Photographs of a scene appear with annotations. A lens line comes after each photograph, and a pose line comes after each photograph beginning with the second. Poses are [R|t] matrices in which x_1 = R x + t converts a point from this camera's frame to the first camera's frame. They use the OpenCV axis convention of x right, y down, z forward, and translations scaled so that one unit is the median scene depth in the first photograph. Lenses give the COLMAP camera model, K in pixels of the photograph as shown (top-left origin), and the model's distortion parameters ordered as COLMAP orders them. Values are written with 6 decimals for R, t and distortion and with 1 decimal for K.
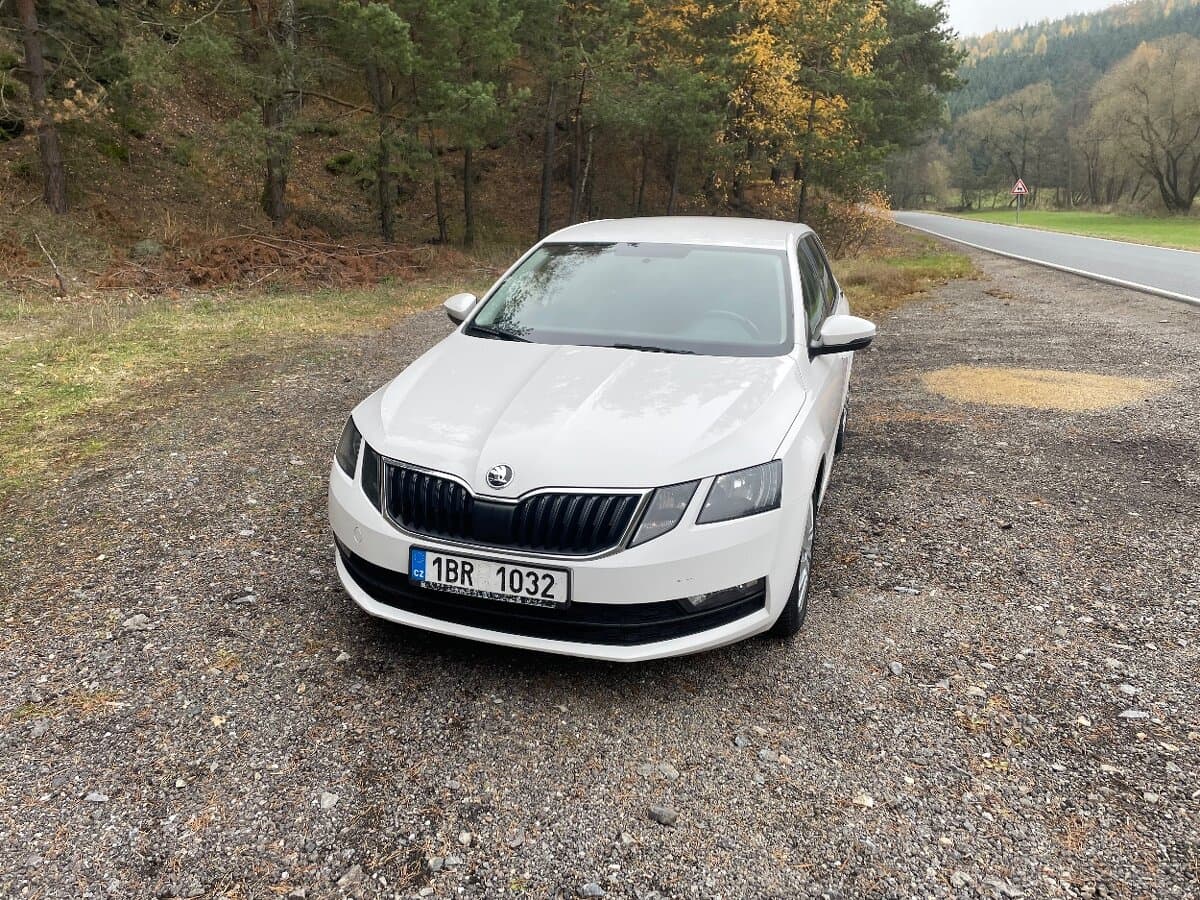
lens RADIAL K [[897.2, 0, 594.3], [0, 897.2, 433.3], [0, 0, 1]] dist [0.084397, -0.103965]
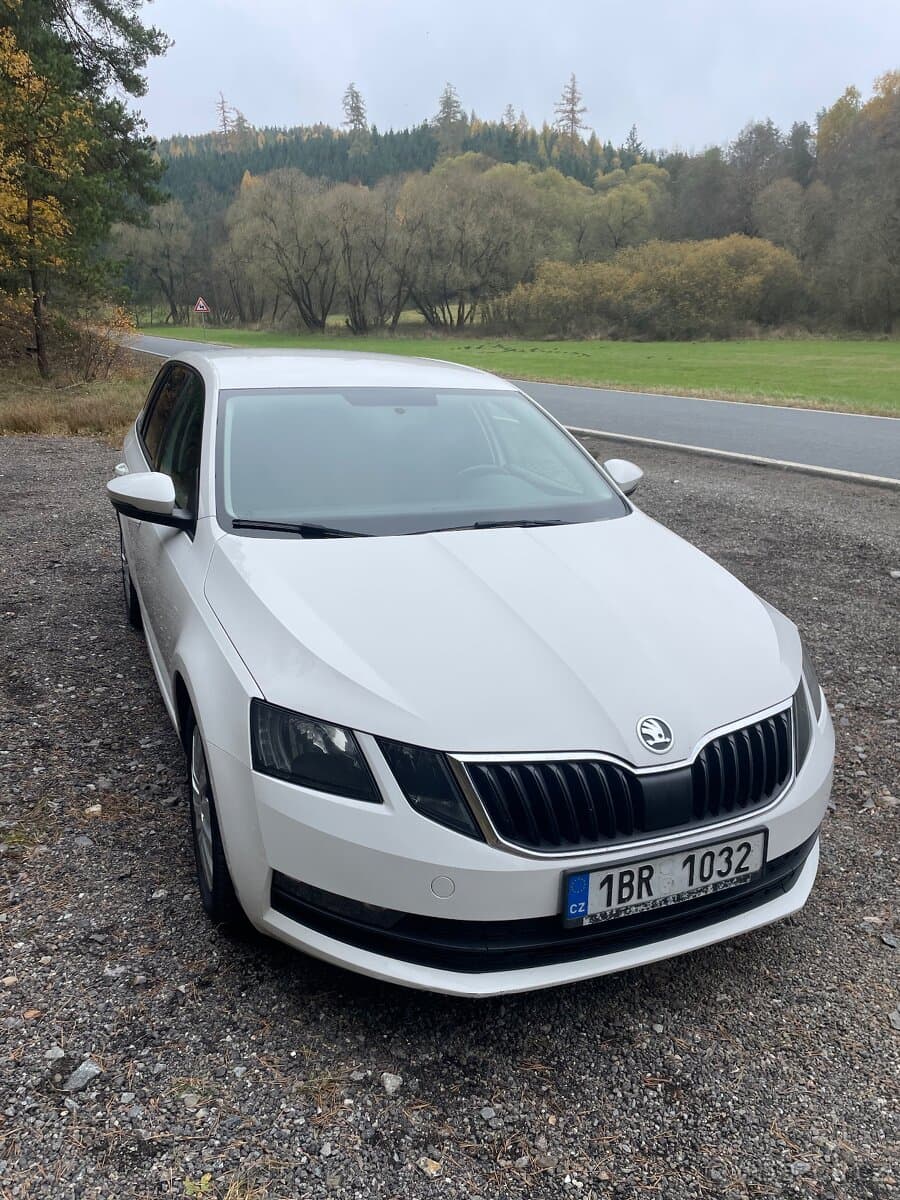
lens RADIAL K [[897.2, 0, 455.5], [0, 897.2, 600.0], [0, 0, 1]] dist [0.084397, -0.103965]
pose [[0.749525, -0.189099, 0.634393, -0.323118], [0.155502, 0.981811, 0.108933, -0.078707], [-0.643453, 0.017001, 0.765297, 0.268912]]
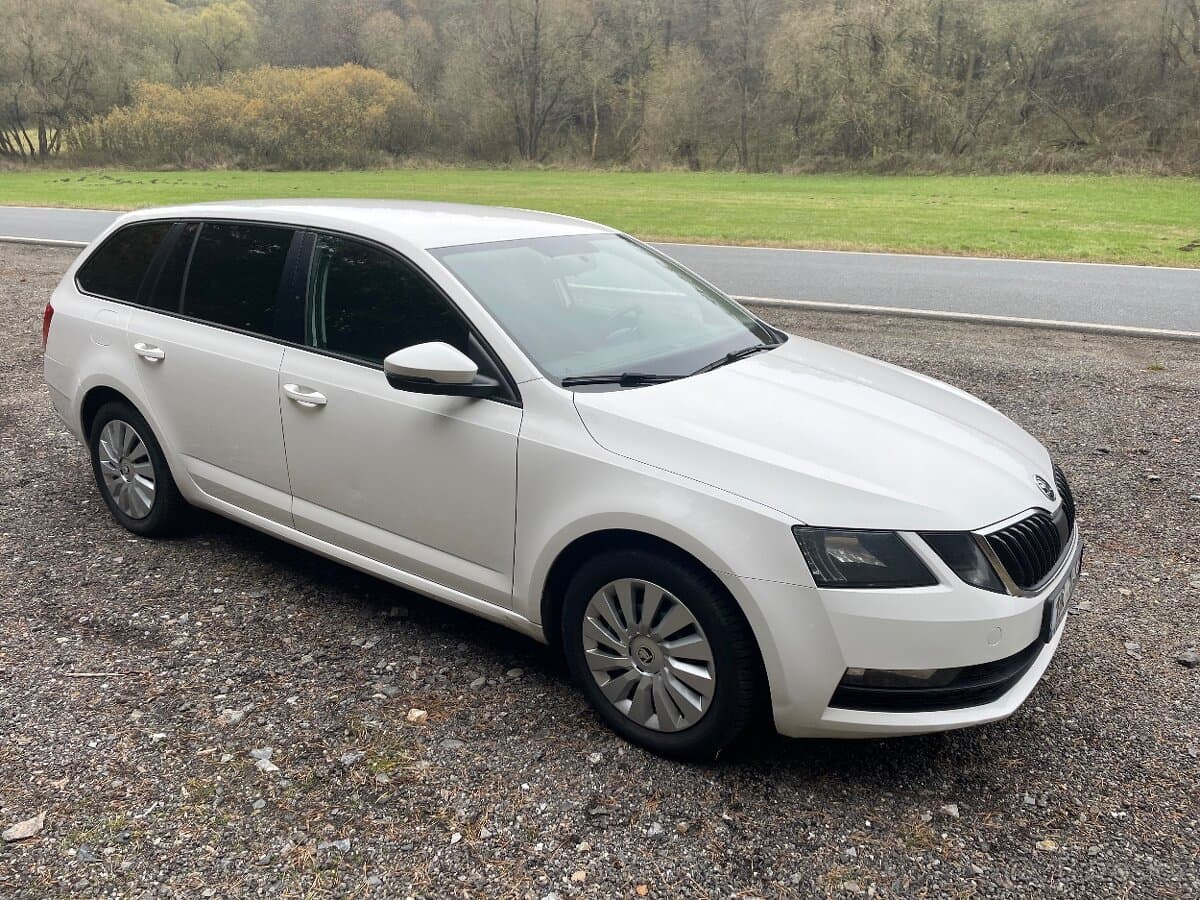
lens RADIAL K [[897.2, 0, 604.2], [0, 897.2, 438.9], [0, 0, 1]] dist [0.084397, -0.103965]
pose [[0.297860, -0.287258, 0.910364, -0.537806], [0.234016, 0.946524, 0.222101, -0.157774], [-0.925481, 0.146885, 0.349155, 0.530434]]
